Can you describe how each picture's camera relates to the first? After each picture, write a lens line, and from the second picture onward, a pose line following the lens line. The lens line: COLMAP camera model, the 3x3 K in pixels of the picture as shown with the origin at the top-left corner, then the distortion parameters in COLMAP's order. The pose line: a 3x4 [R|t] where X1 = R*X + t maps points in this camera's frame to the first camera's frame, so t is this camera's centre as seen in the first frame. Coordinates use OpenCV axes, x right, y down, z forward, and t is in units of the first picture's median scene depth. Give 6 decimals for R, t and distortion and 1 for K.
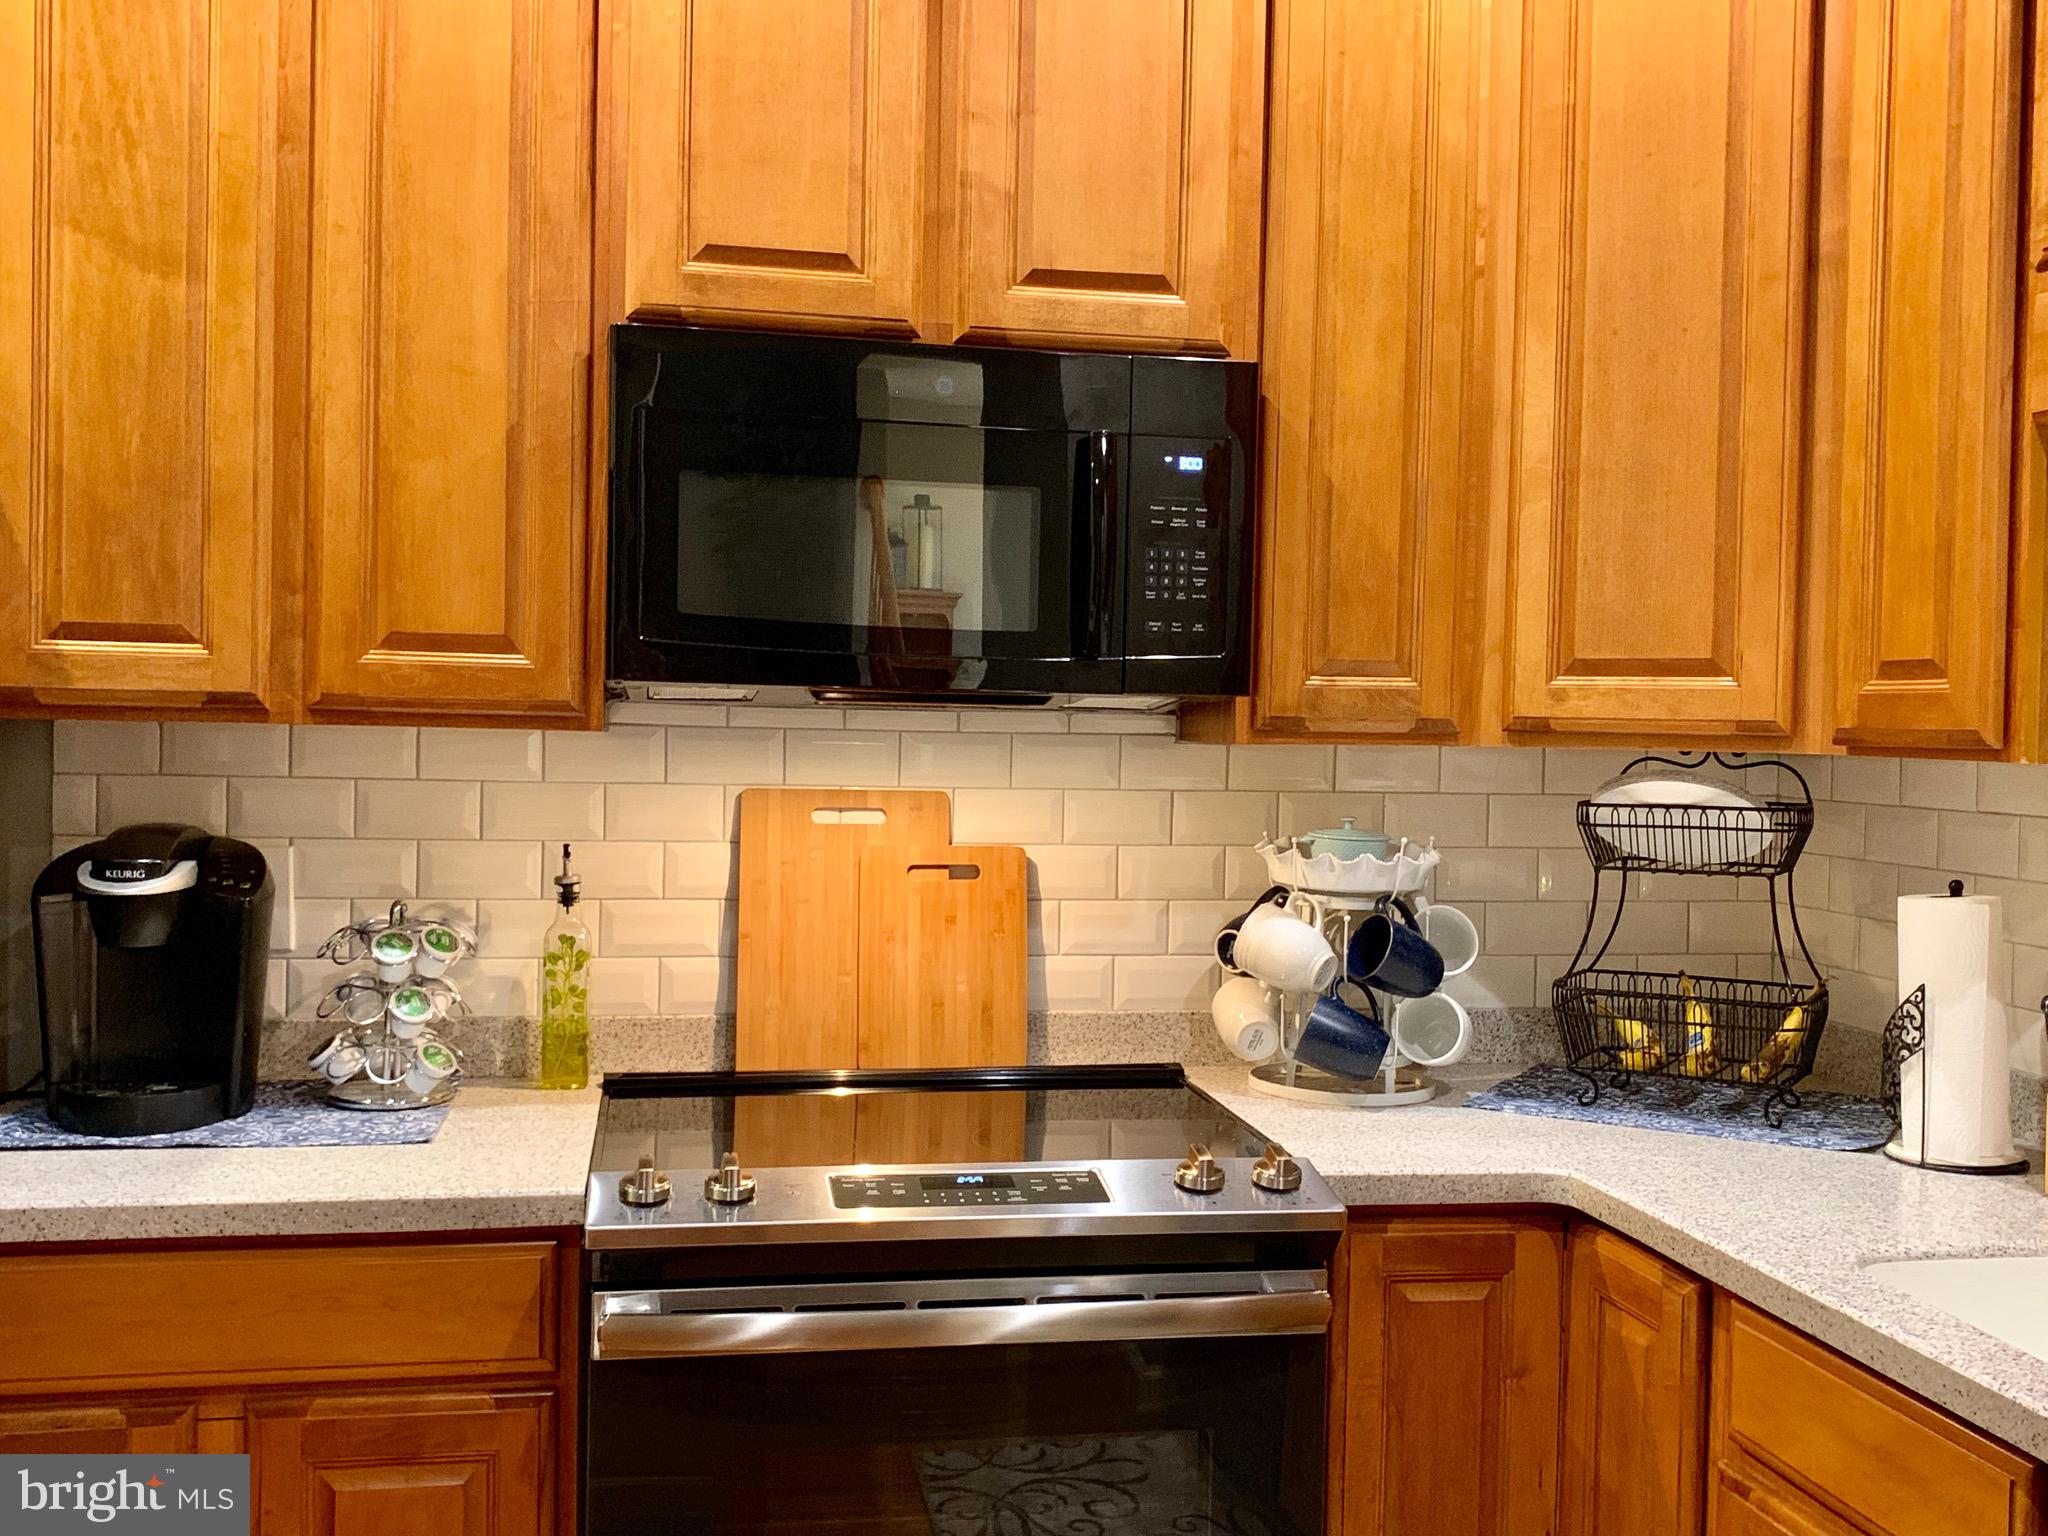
lens RADIAL K [[1968.1, 0, 1024.0], [0, 1968.1, 768.0], [0, 0, 1]] dist [0.132215, -0.355549]
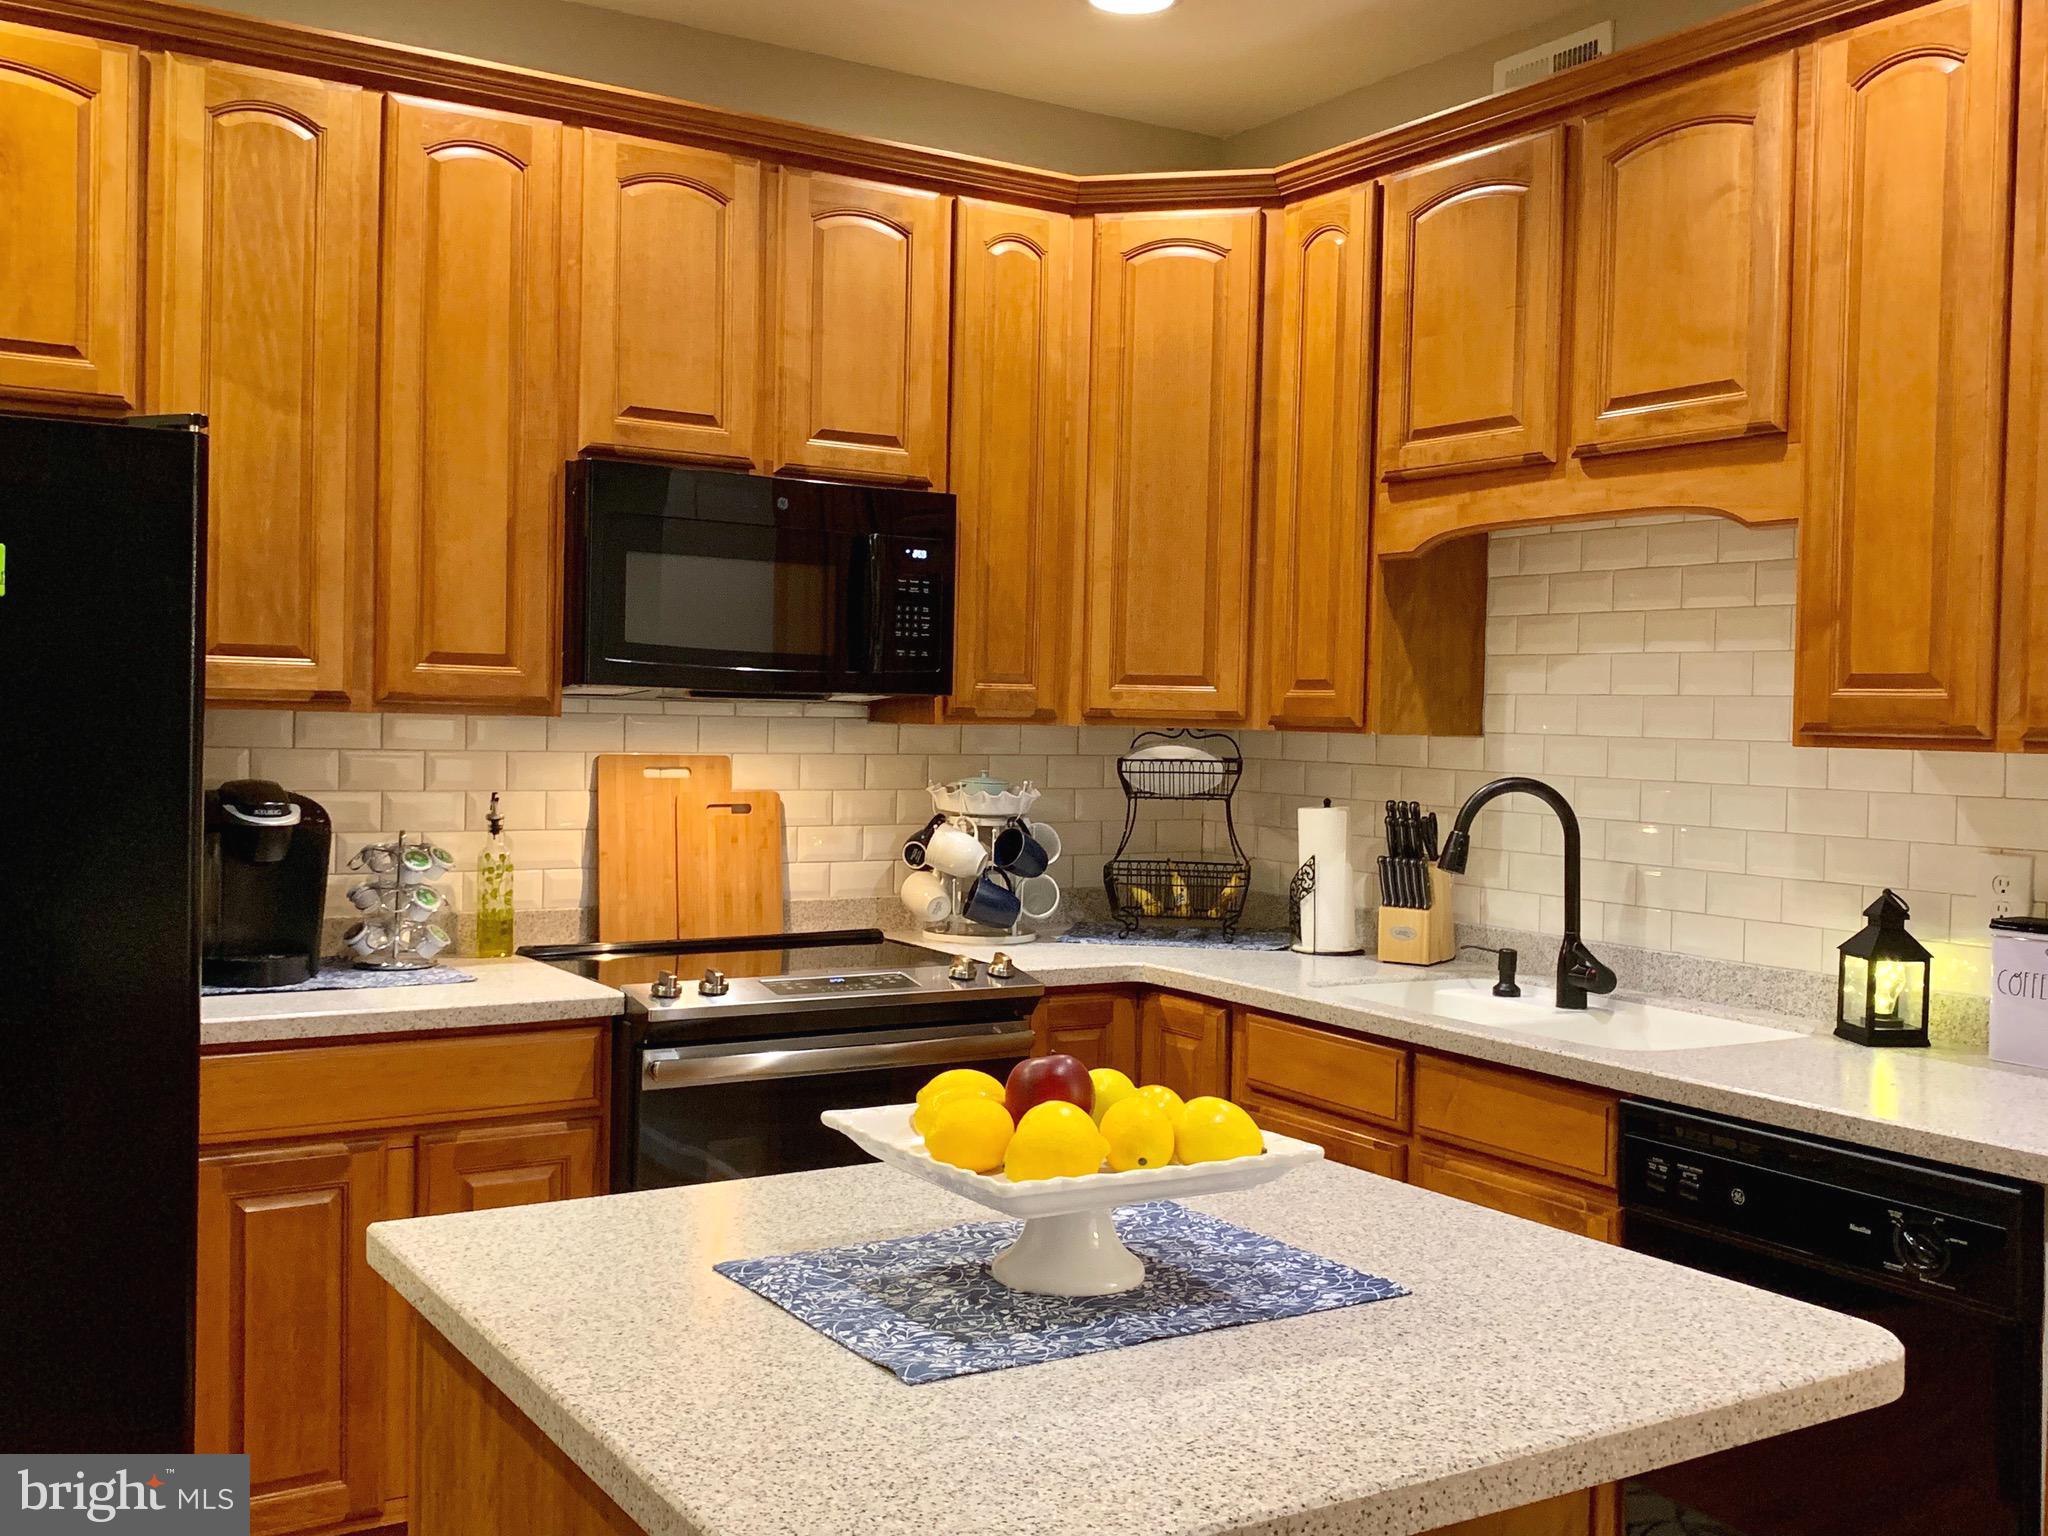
lens RADIAL K [[1968.1, 0, 1024.0], [0, 1968.1, 768.0], [0, 0, 1]] dist [0.132215, -0.355549]
pose [[0.930891, -0.009547, 0.365173, -0.436254], [0.004881, 0.999894, 0.013696, 0.002004], [-0.365265, -0.010967, 0.930839, -0.563196]]
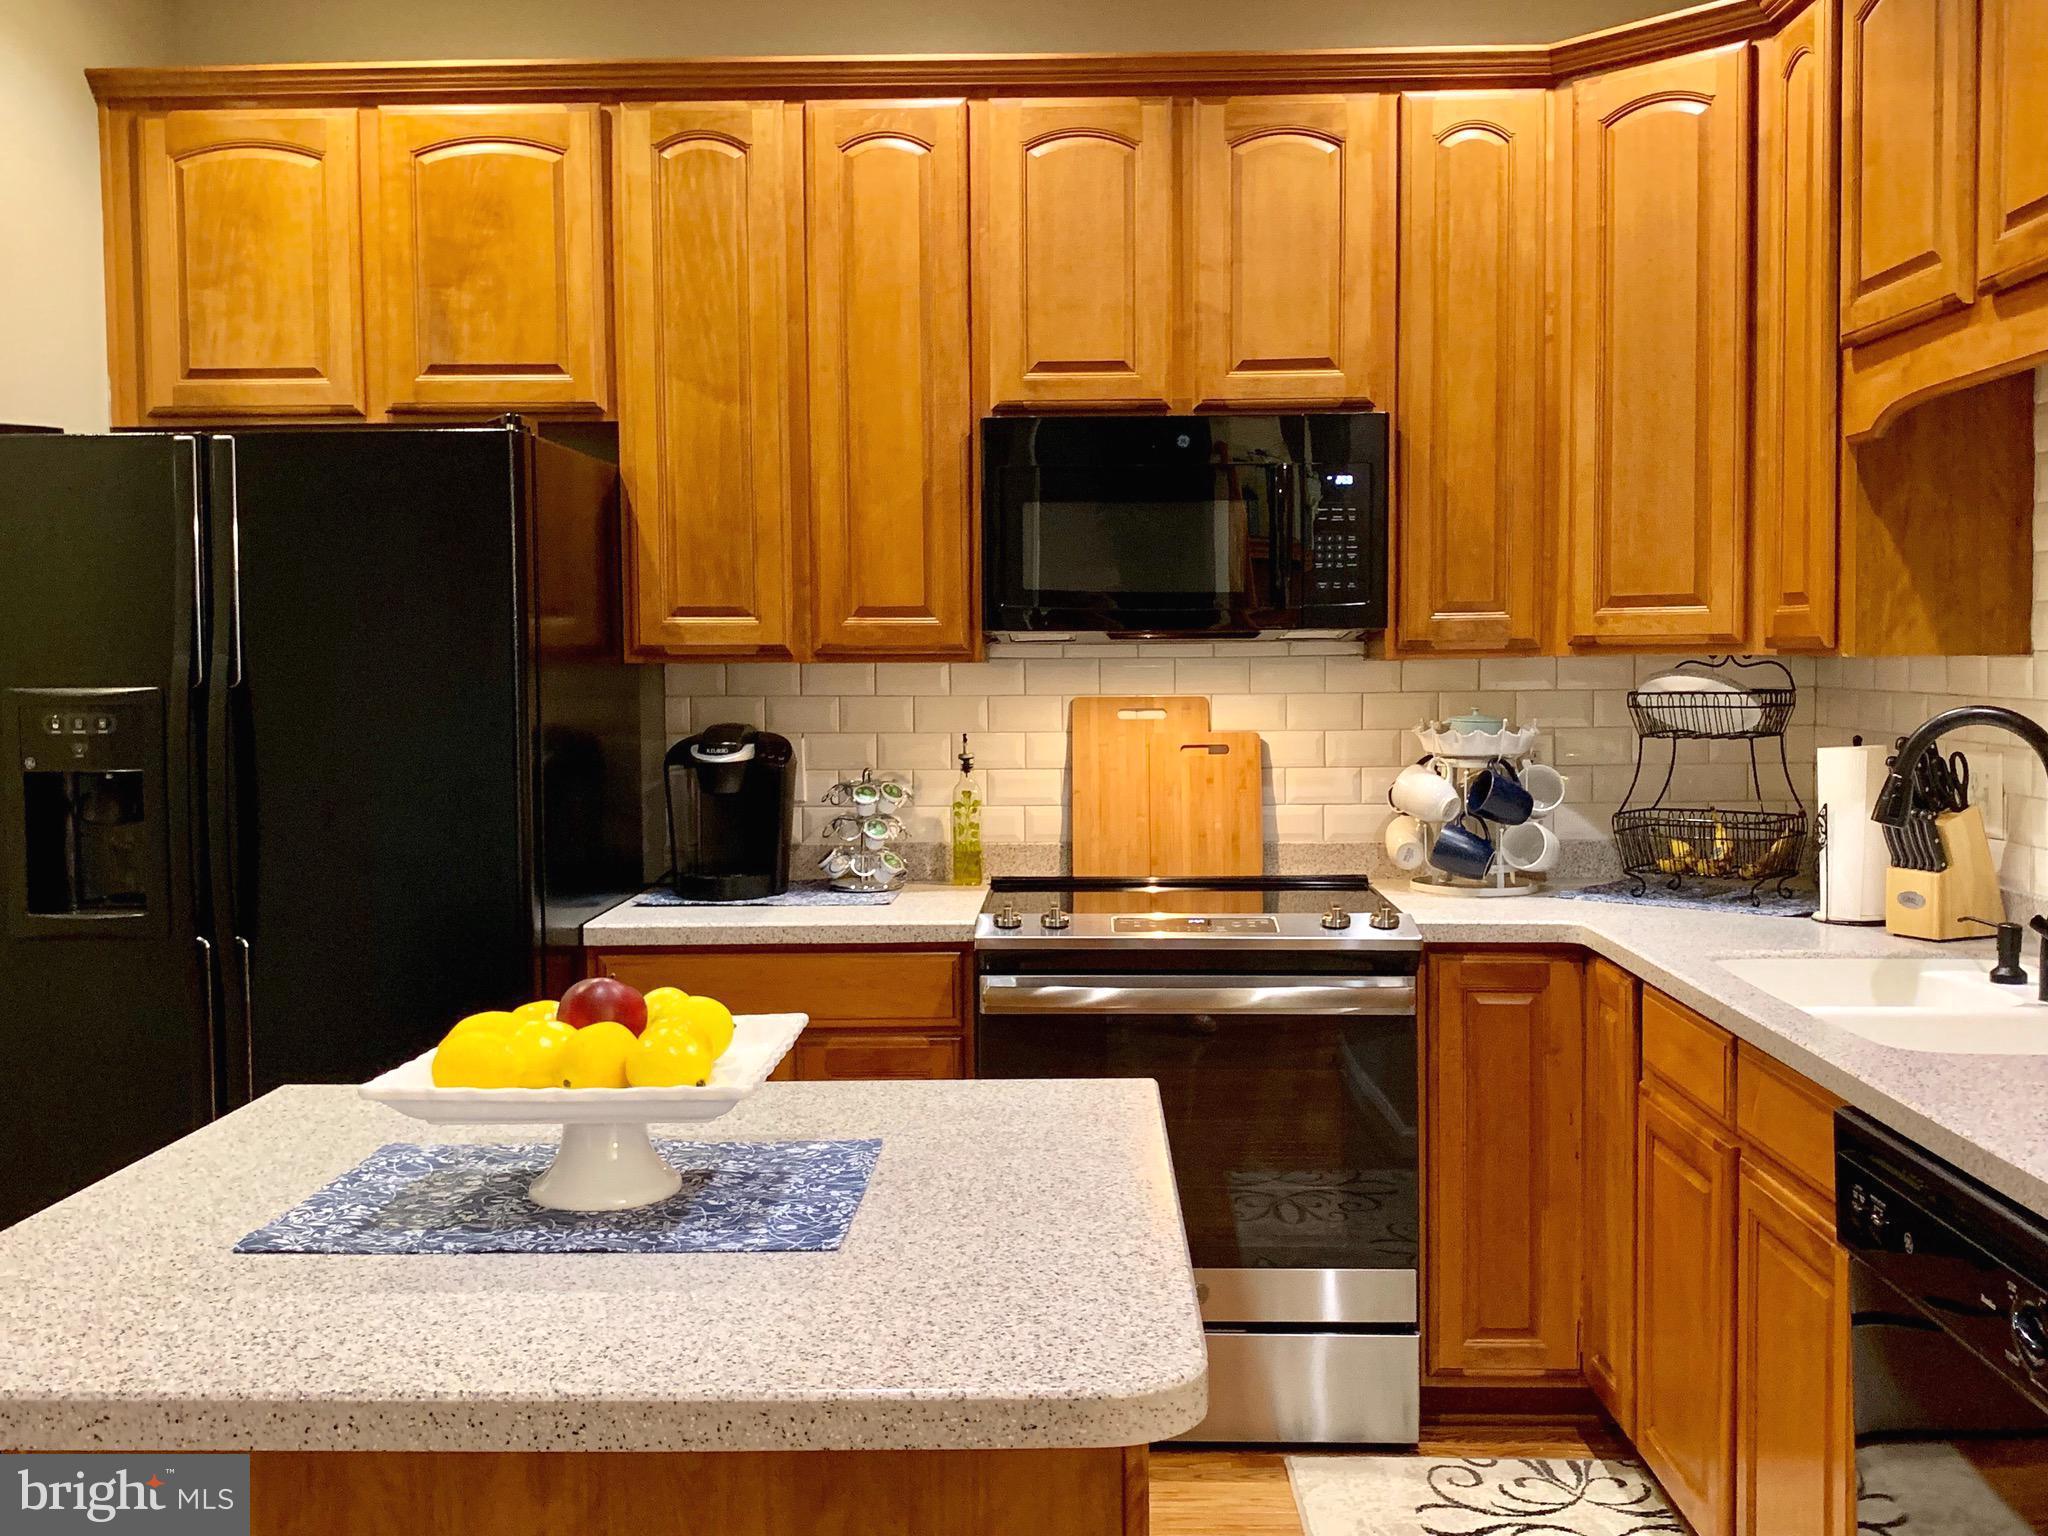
lens RADIAL K [[1968.1, 0, 1024.0], [0, 1968.1, 768.0], [0, 0, 1]] dist [0.132215, -0.355549]
pose [[0.977190, -0.015285, -0.211817, 0.164314], [0.022448, 0.999253, 0.031452, 0.018377], [0.211178, -0.035490, 0.976803, -0.588206]]
